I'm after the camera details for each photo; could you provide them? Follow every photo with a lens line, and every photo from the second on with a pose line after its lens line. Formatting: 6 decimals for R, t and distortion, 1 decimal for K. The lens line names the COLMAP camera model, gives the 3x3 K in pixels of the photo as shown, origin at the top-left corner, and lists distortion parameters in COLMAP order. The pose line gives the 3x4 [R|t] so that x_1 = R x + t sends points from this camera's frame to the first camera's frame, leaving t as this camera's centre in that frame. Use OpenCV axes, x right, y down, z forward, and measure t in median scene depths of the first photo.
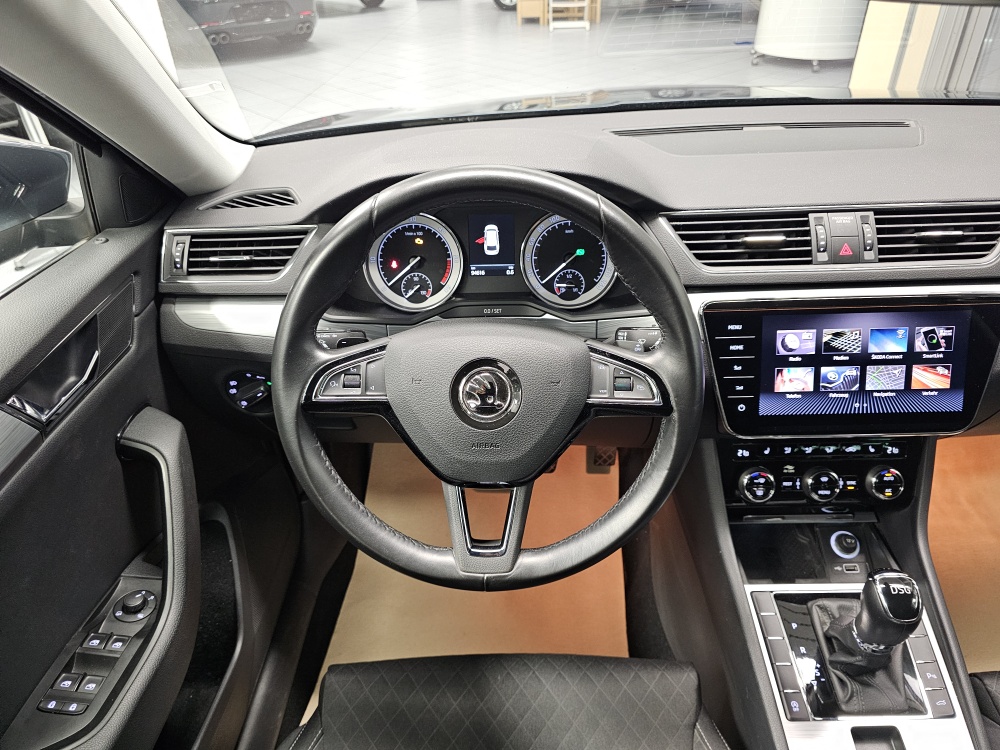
lens RADIAL K [[674.1, 0, 502.2], [0, 674.1, 363.1], [0, 0, 1]] dist [0.058476, -0.068906]
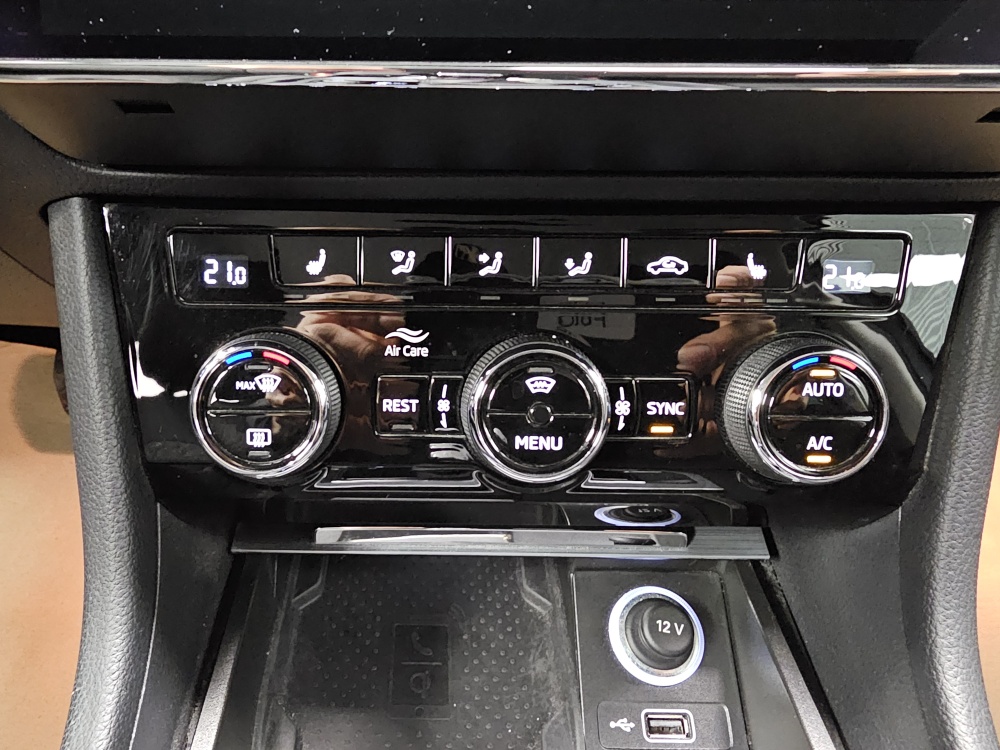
lens RADIAL K [[699.9, 0, 416.6], [0, 699.9, 371.7], [0, 0, 1]] dist [-0.001046, 0.002174]
pose [[0.999441, 0.033200, -0.003914, 0.433423], [-0.032998, 0.998509, 0.043479, 0.157729], [0.005351, -0.043326, 0.999047, 0.769589]]
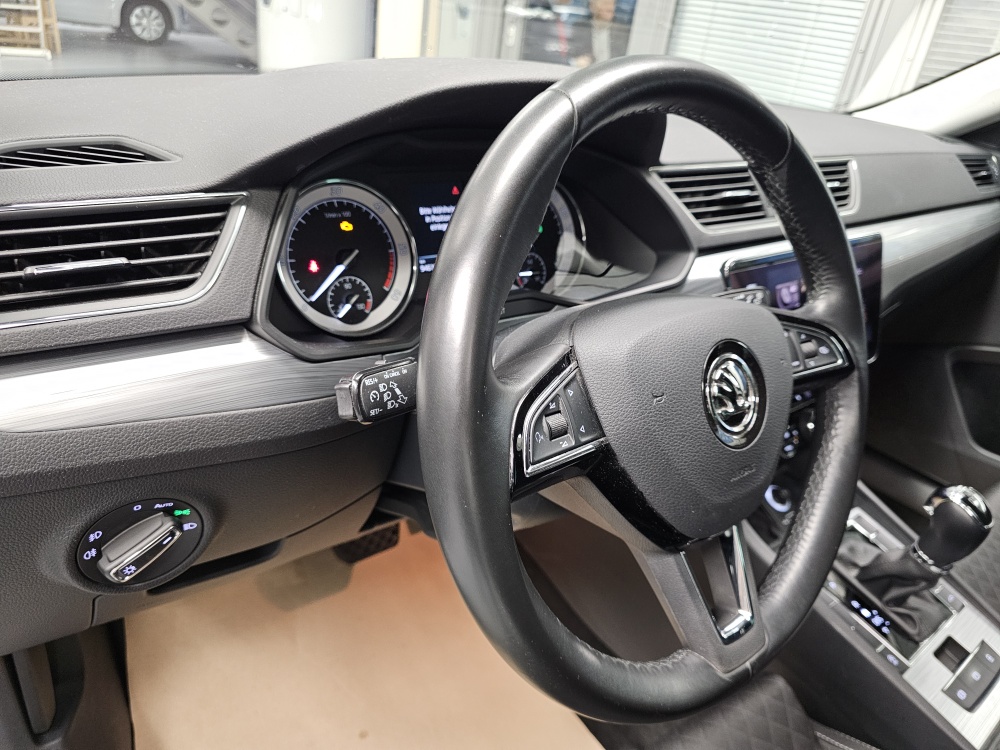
lens RADIAL K [[684.9, 0, 495.2], [0, 684.9, 367.4], [0, 0, 1]] dist [0.034941, -0.042178]
pose [[0.769419, -0.177777, 0.613506, -0.449421], [0.218264, 0.975848, 0.009042, -0.027583], [-0.600296, 0.126949, 0.789638, 0.440092]]
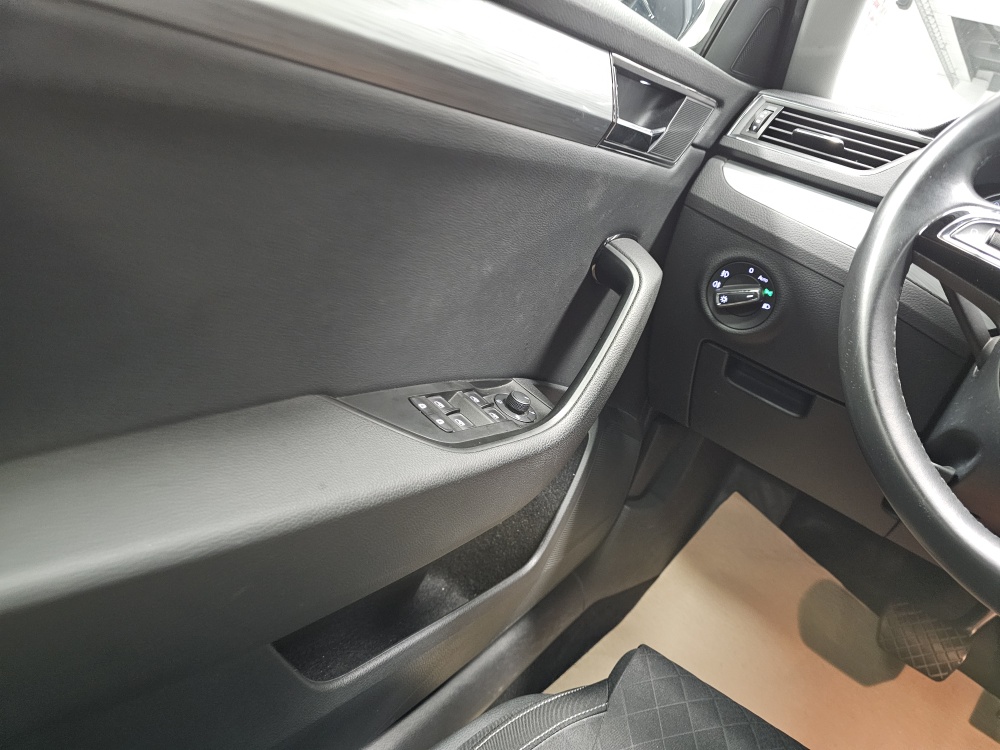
lens RADIAL K [[684.9, 0, 495.2], [0, 684.9, 367.4], [0, 0, 1]] dist [0.034941, -0.042178]
pose [[0.769676, 0.468833, -0.433352, -0.192803], [-0.565240, 0.815985, -0.121129, 0.377947], [0.296820, 0.338178, 0.893047, 0.205021]]
